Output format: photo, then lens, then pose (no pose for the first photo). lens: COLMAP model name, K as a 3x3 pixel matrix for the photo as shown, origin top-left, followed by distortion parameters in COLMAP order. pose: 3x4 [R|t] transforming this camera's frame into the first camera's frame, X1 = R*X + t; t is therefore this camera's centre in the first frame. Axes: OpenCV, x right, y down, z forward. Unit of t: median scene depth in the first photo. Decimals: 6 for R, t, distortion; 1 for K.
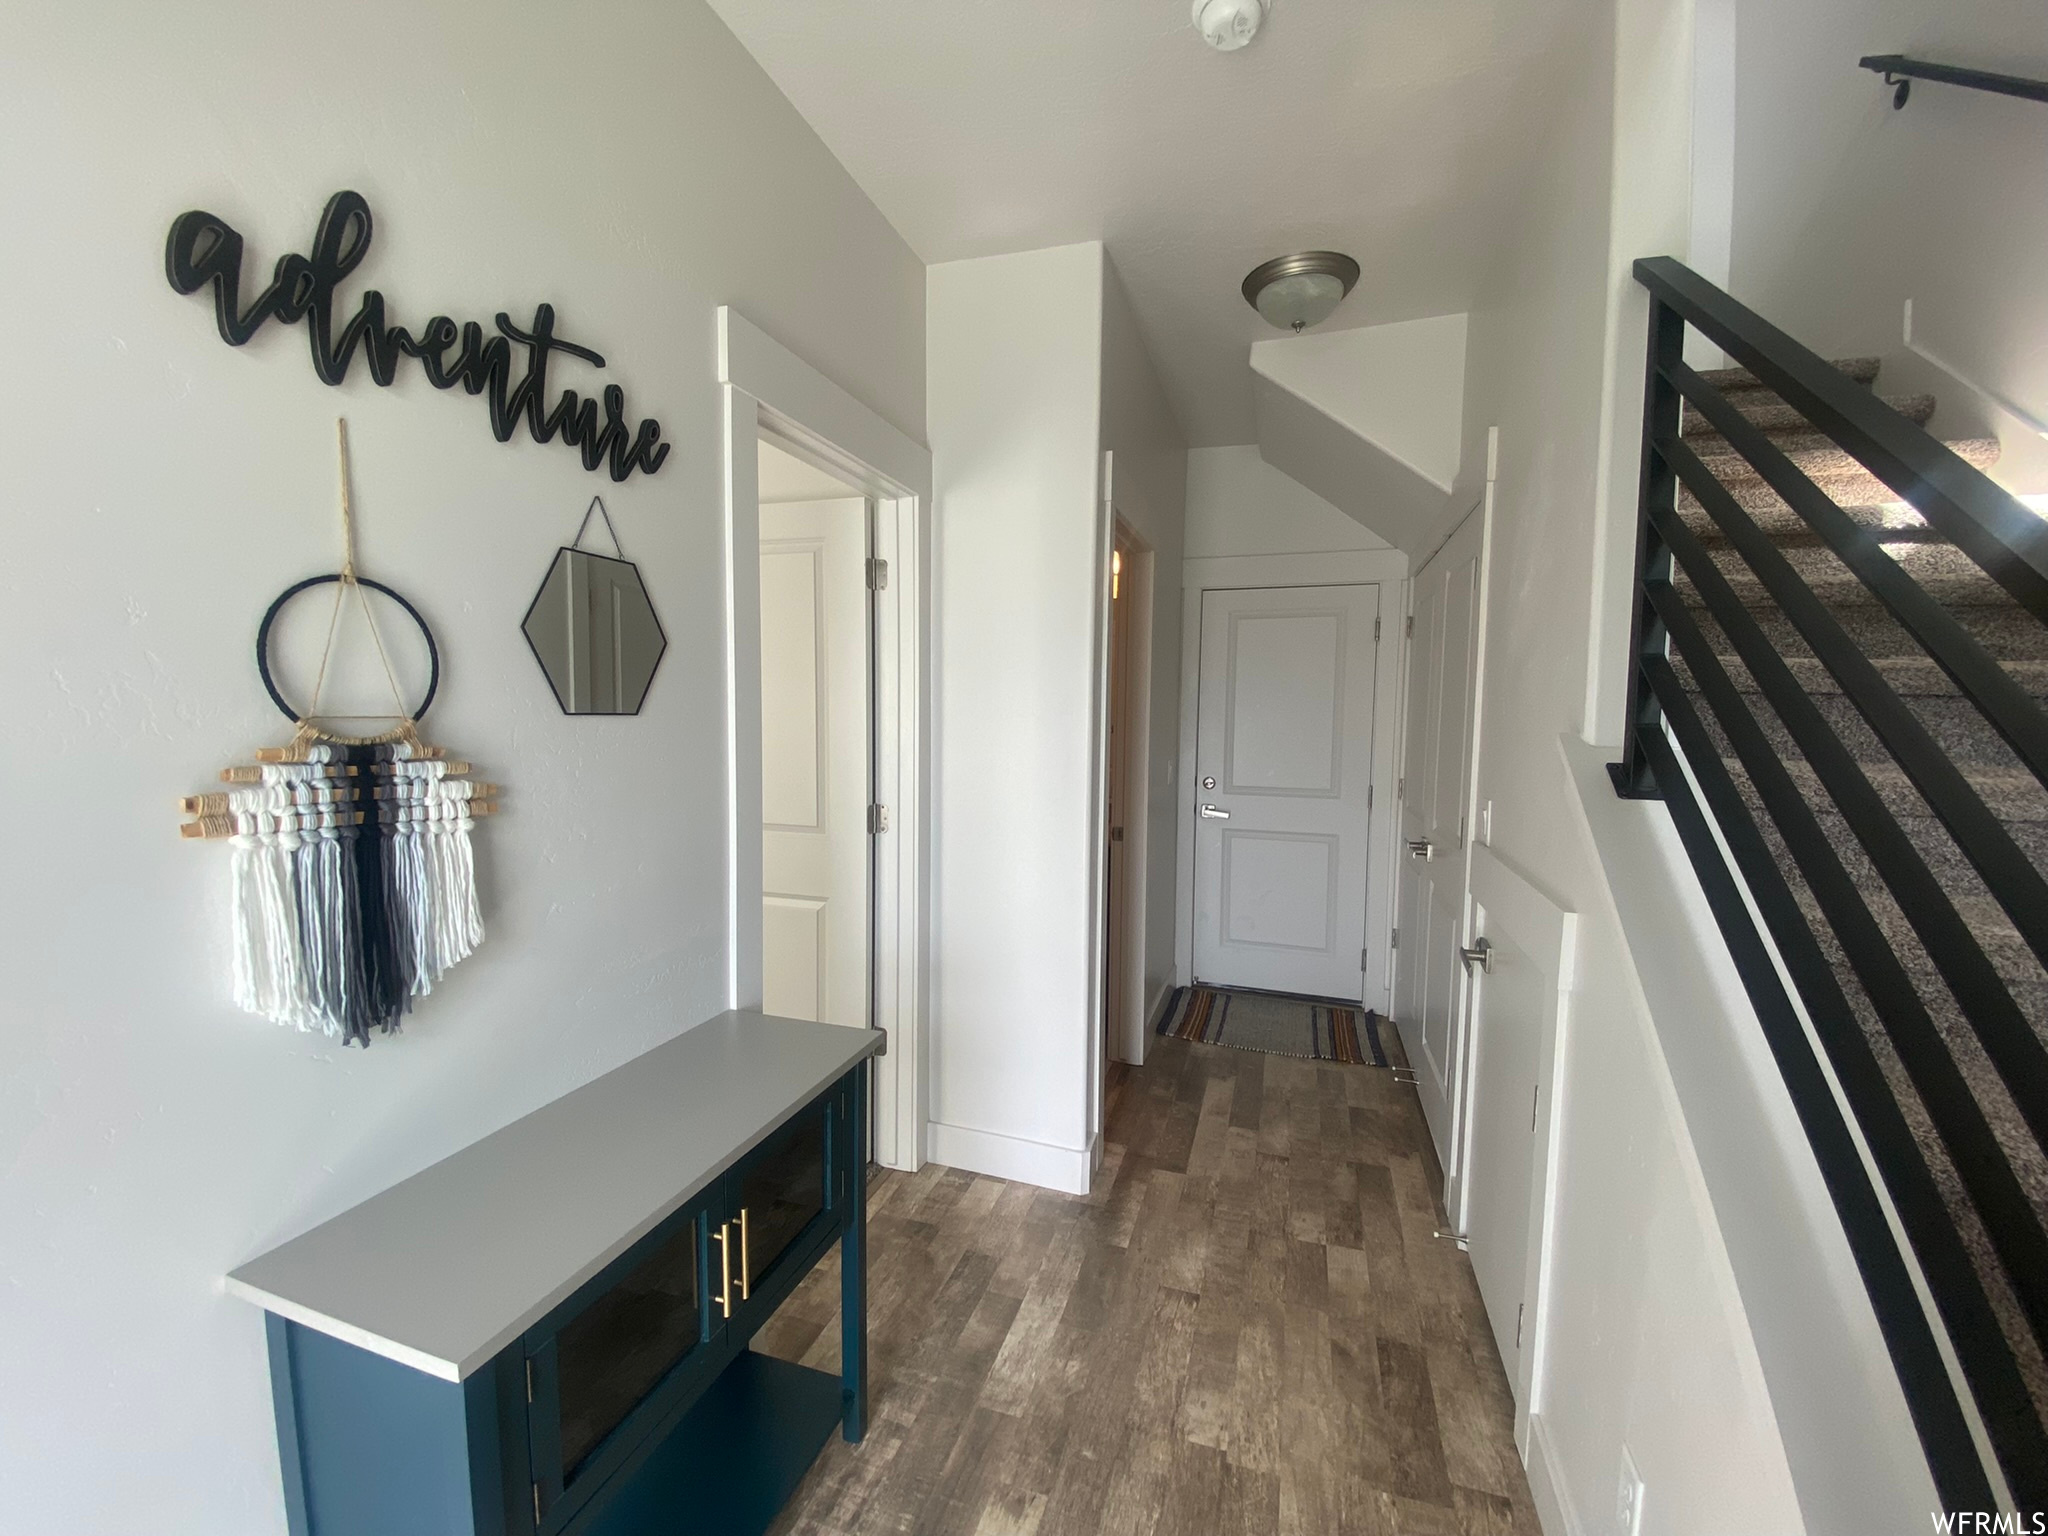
lens RADIAL K [[818.7, 0, 1026.3], [0, 818.7, 771.6], [0, 0, 1]] dist [-0.000564, -0.010624]
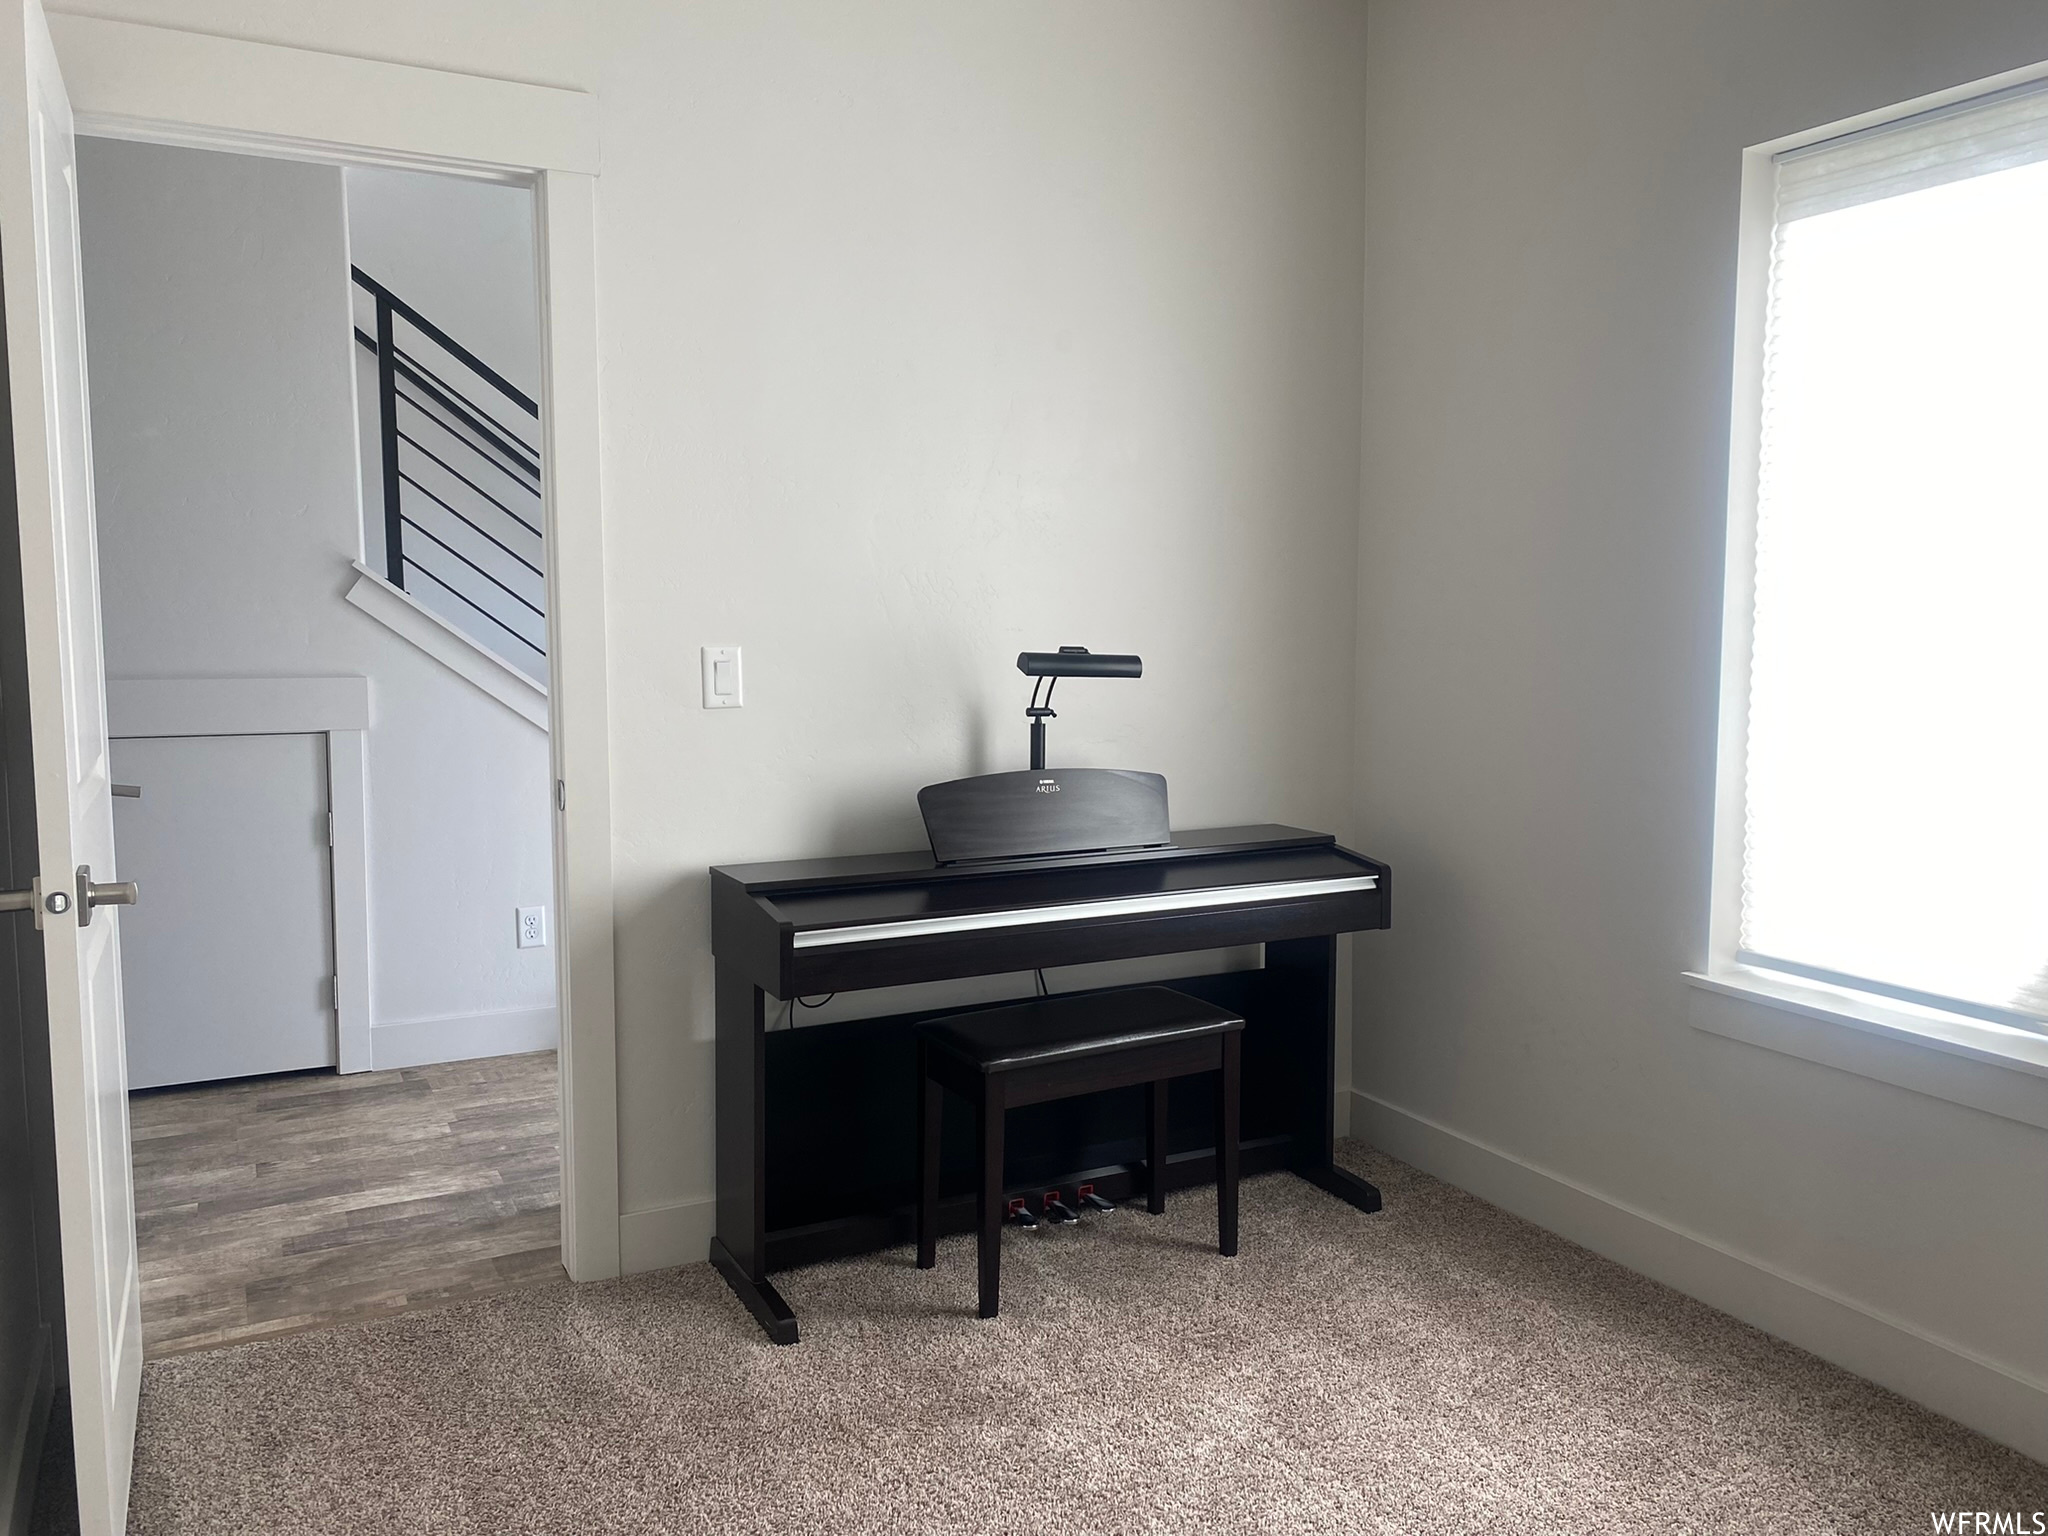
lens RADIAL K [[1583.0, 0, 1026.7], [0, 1583.0, 765.2], [0, 0, 1]] dist [-0.000846, -0.000340]
pose [[-0.703460, -0.095260, 0.704322, -1.805740], [0.036417, 0.984845, 0.169573, -0.093563], [-0.709801, 0.144937, -0.689330, 1.712211]]
